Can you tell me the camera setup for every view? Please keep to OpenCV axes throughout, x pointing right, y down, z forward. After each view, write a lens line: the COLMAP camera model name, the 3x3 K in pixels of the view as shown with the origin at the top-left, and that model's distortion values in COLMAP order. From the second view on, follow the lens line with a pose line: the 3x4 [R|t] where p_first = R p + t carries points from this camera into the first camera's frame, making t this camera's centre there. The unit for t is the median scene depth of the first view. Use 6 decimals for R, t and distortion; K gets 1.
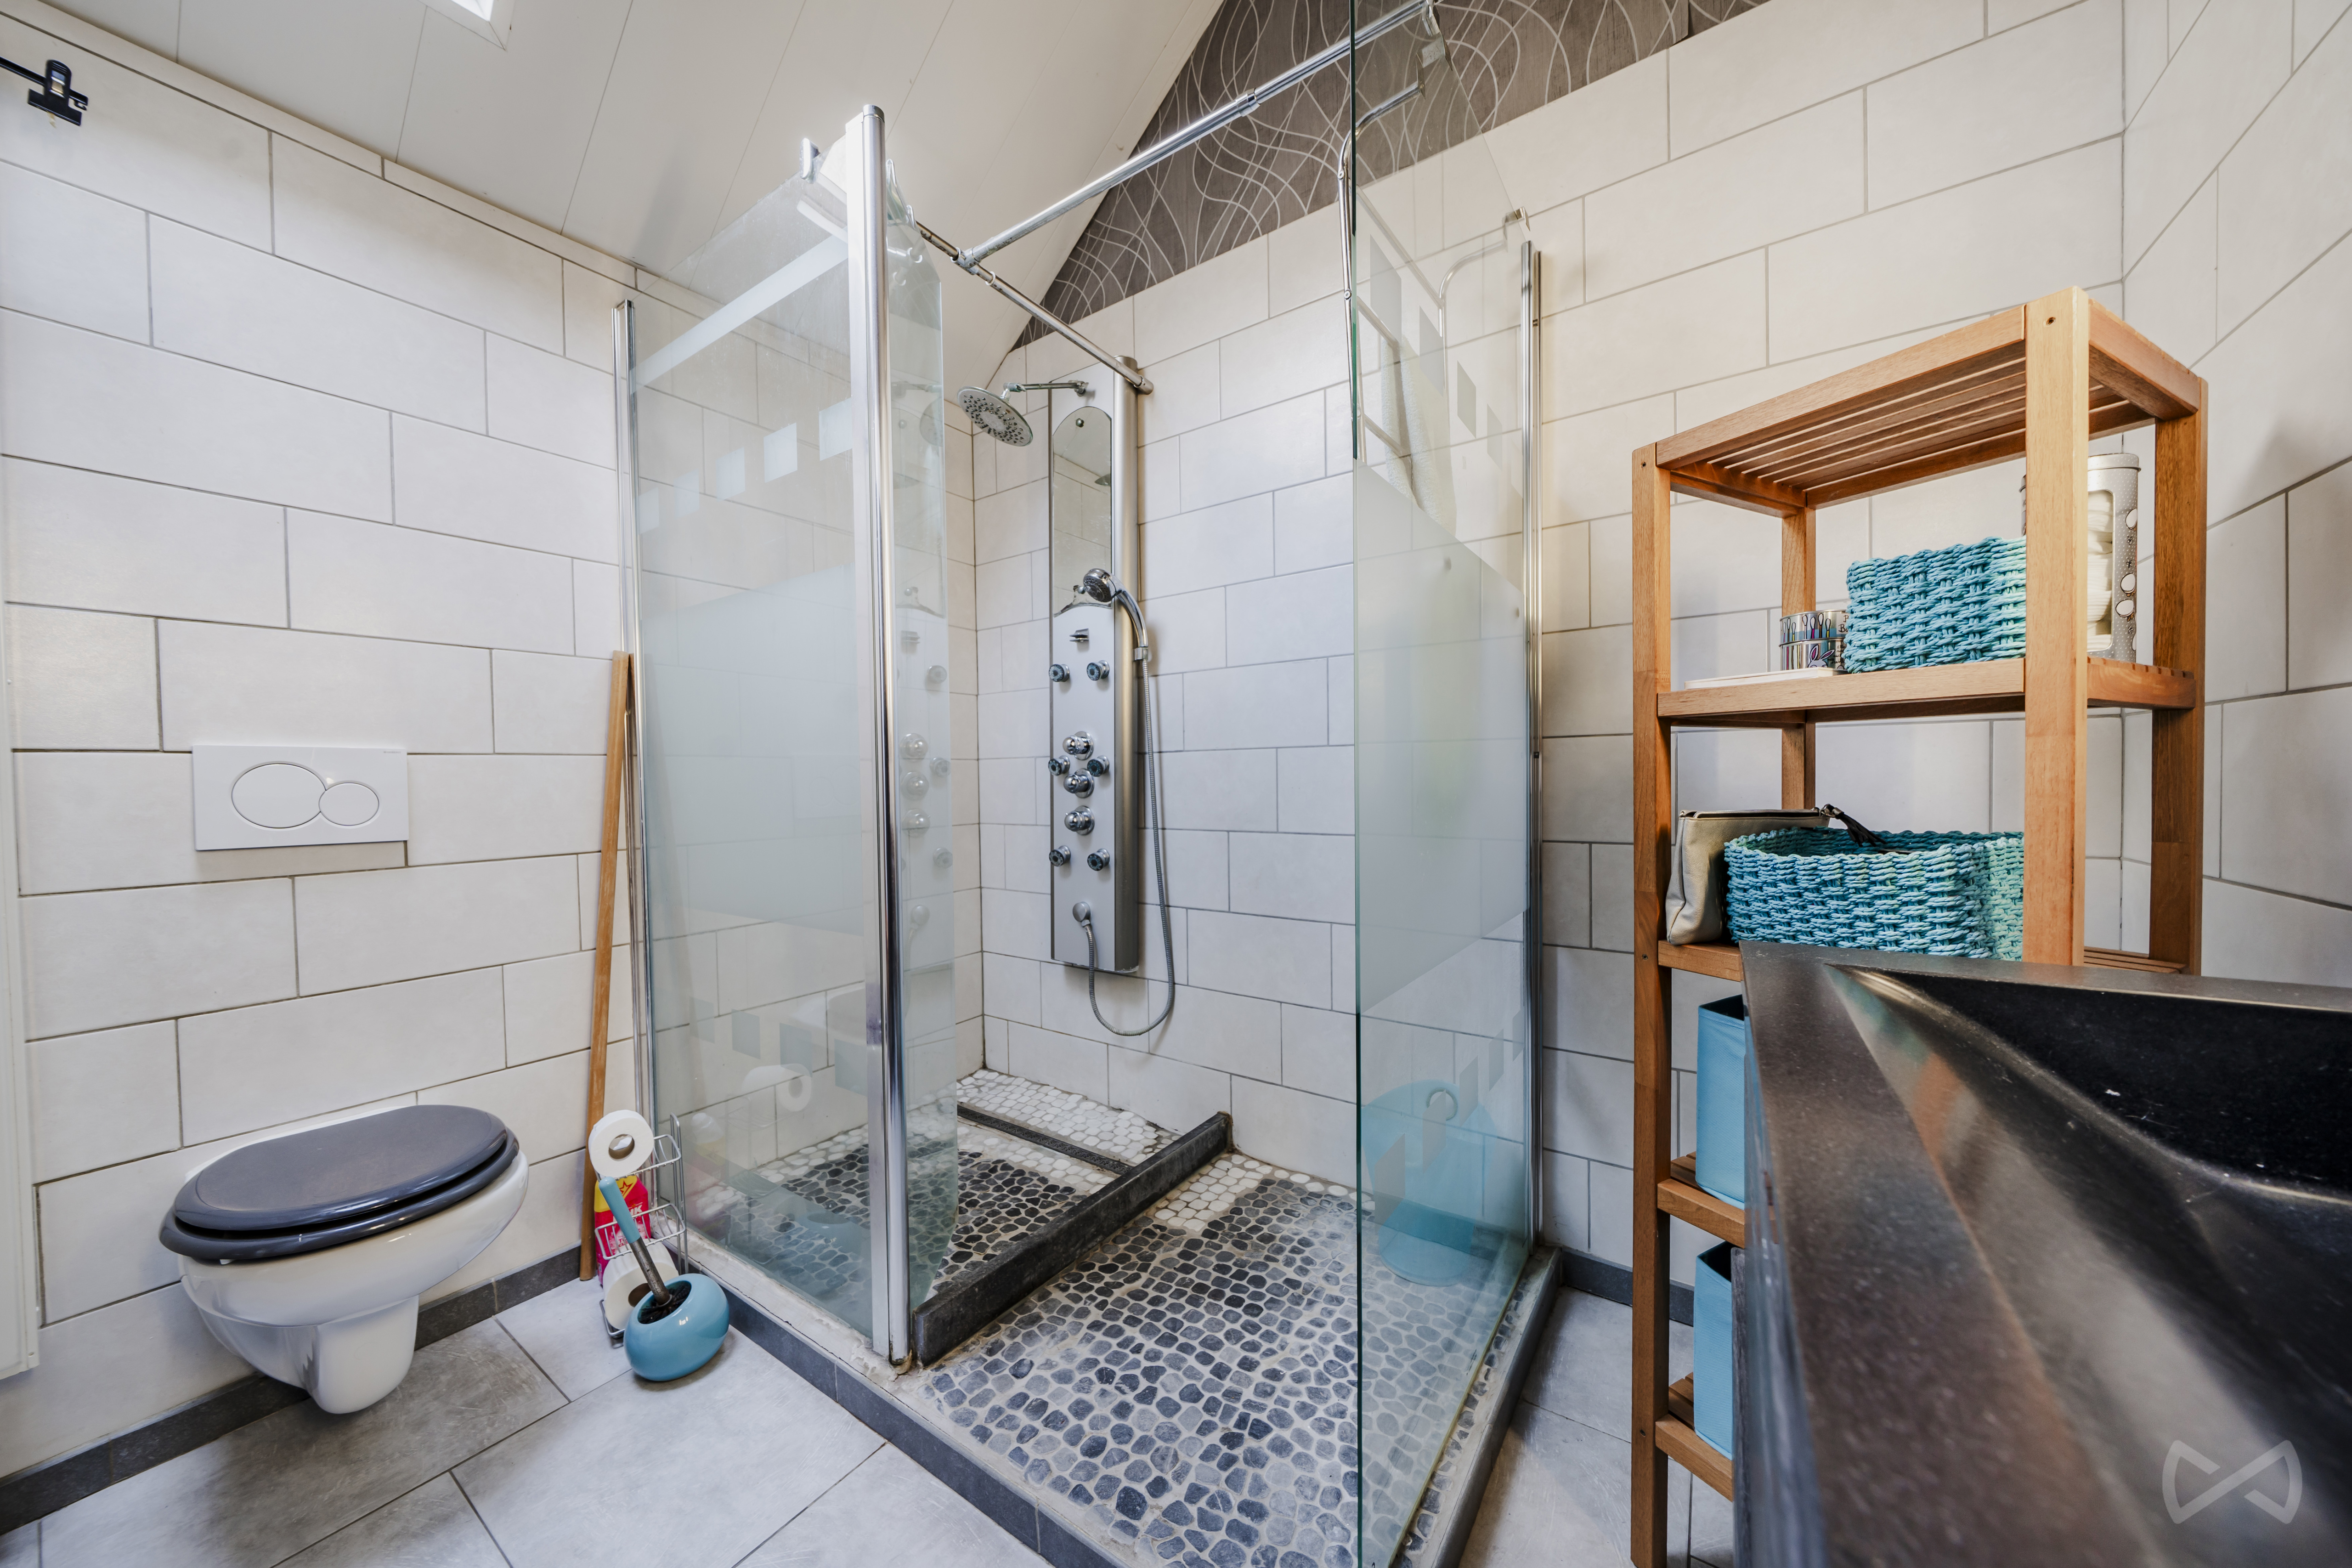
lens RADIAL K [[807.8, 0, 1168.0], [0, 807.8, 788.9], [0, 0, 1]] dist [0.000619, -0.000159]
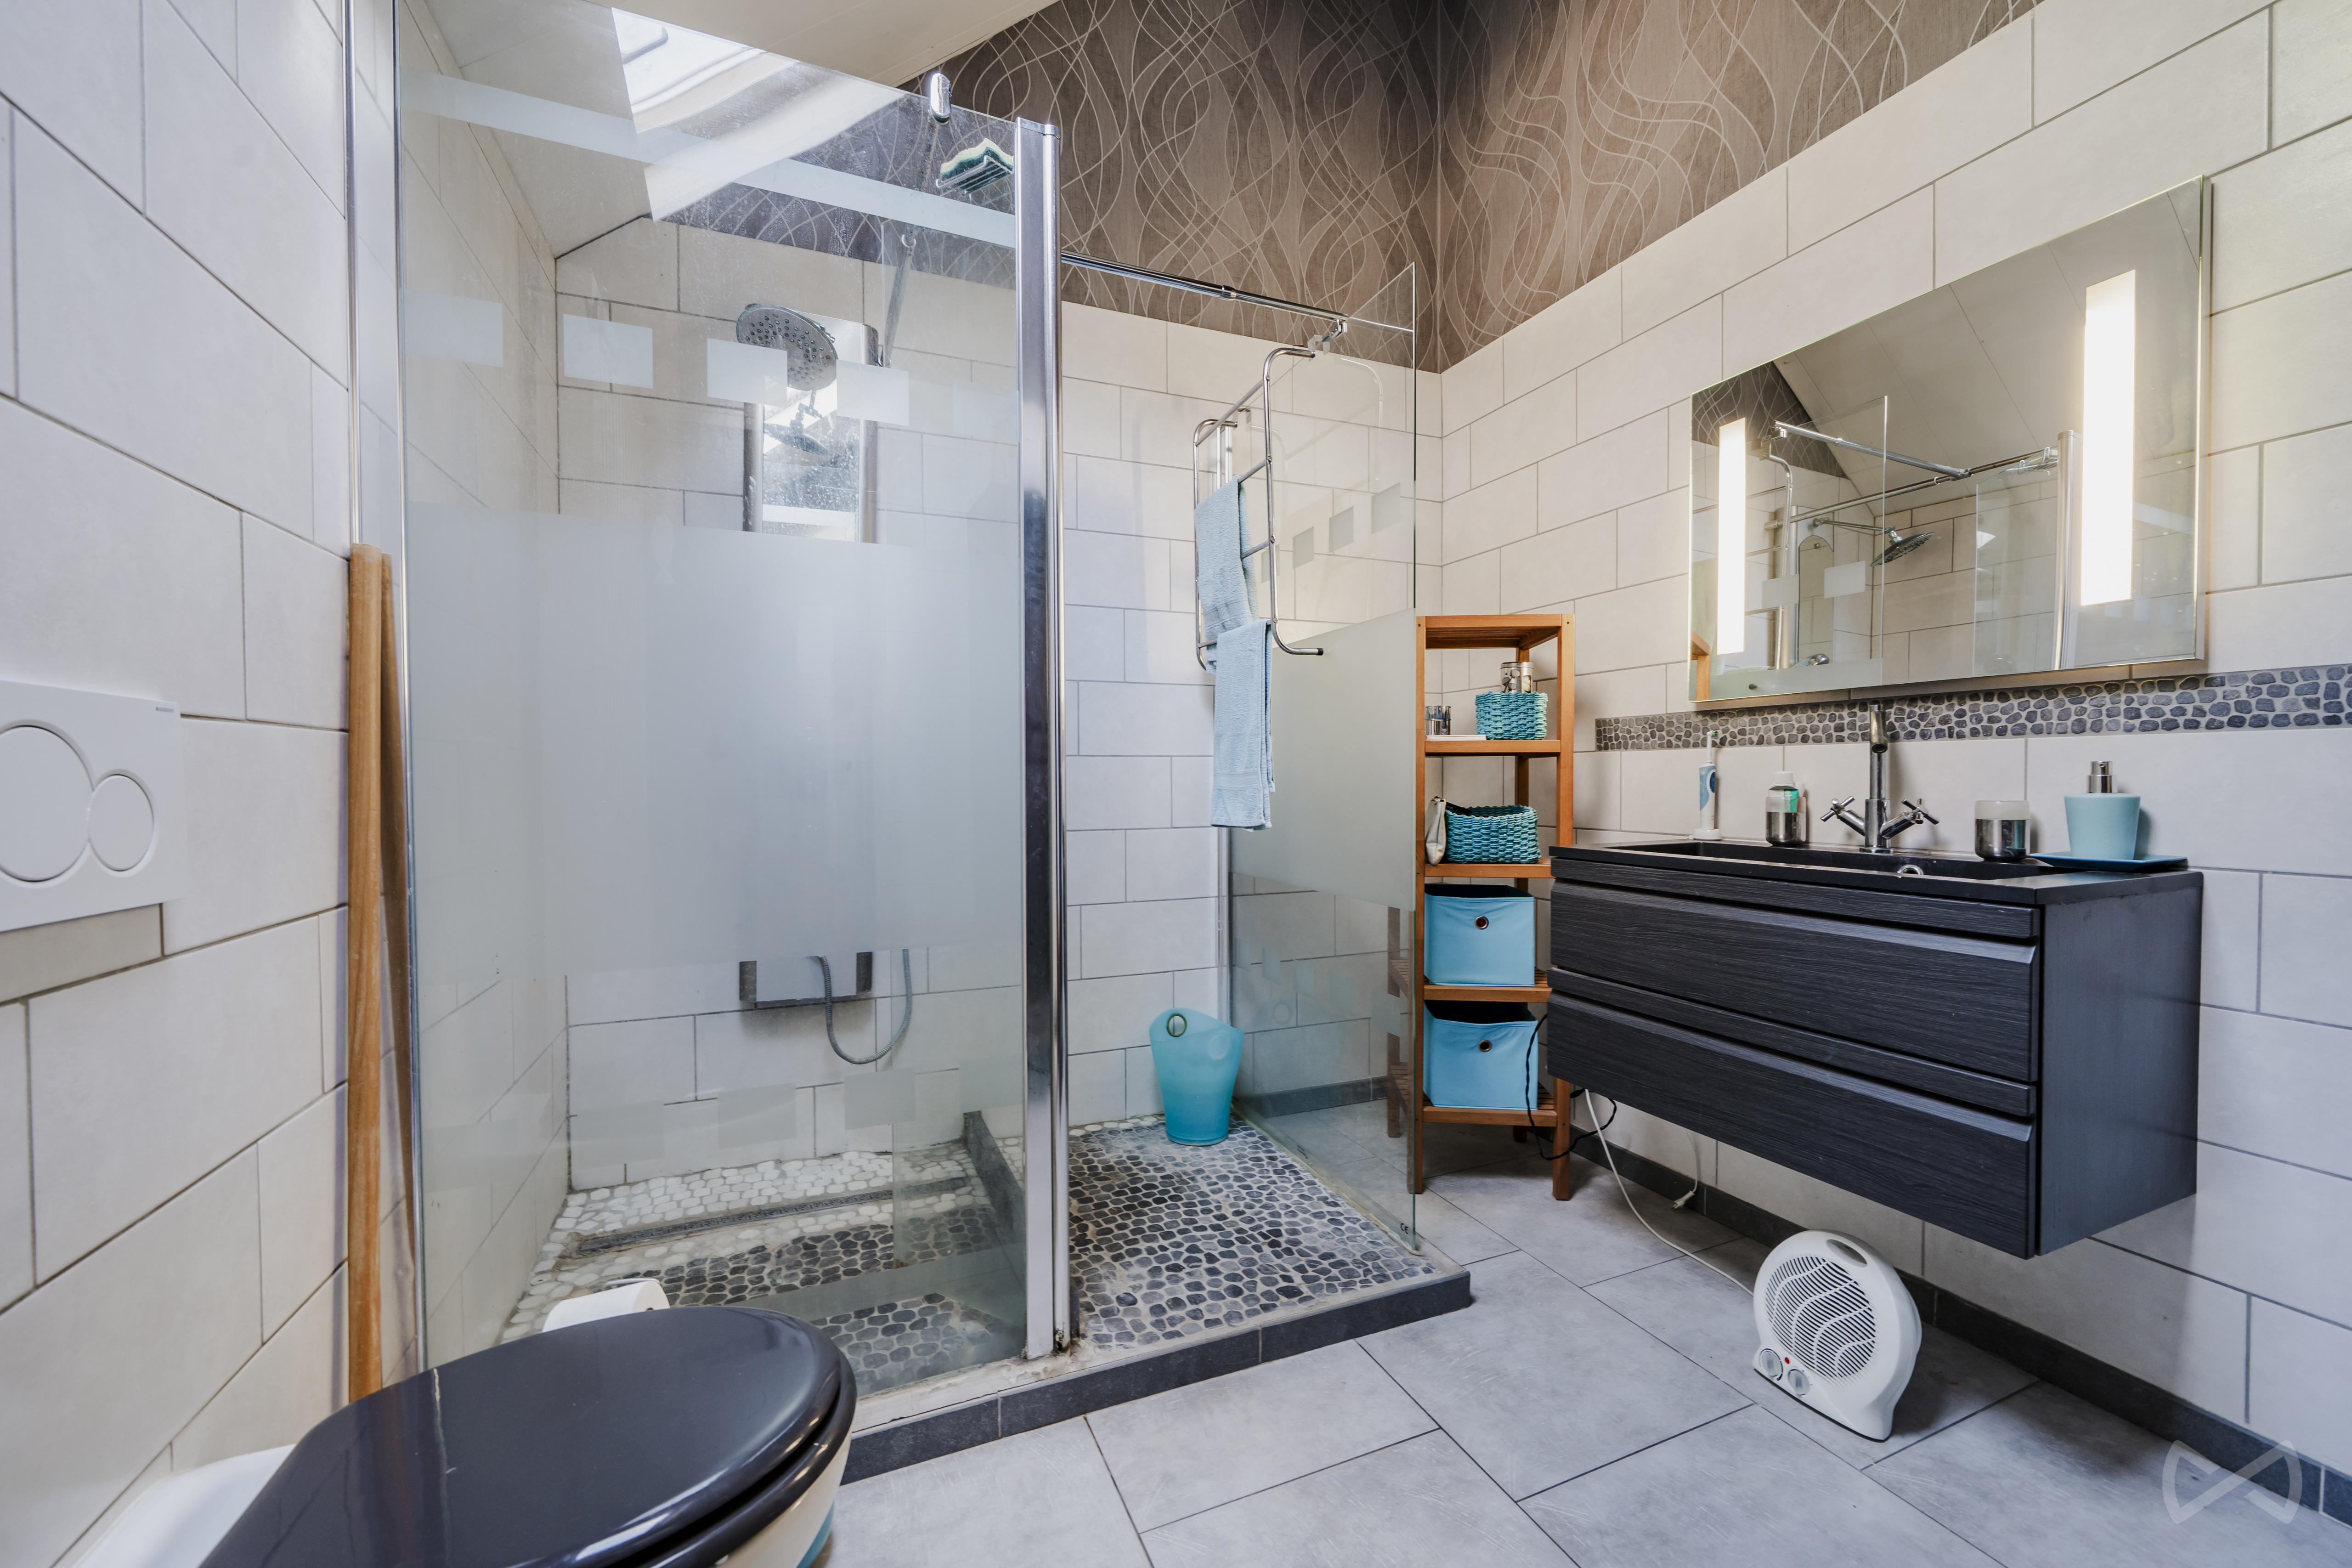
lens RADIAL K [[893.9, 0, 1174.1], [0, 893.9, 785.9], [0, 0, 1]] dist [0.000632, -0.000014]
pose [[0.533345, 0.003816, 0.845889, -1.128574], [0.011578, 0.999863, -0.011810, 0.009394], [-0.845818, 0.016093, 0.533228, 0.243443]]
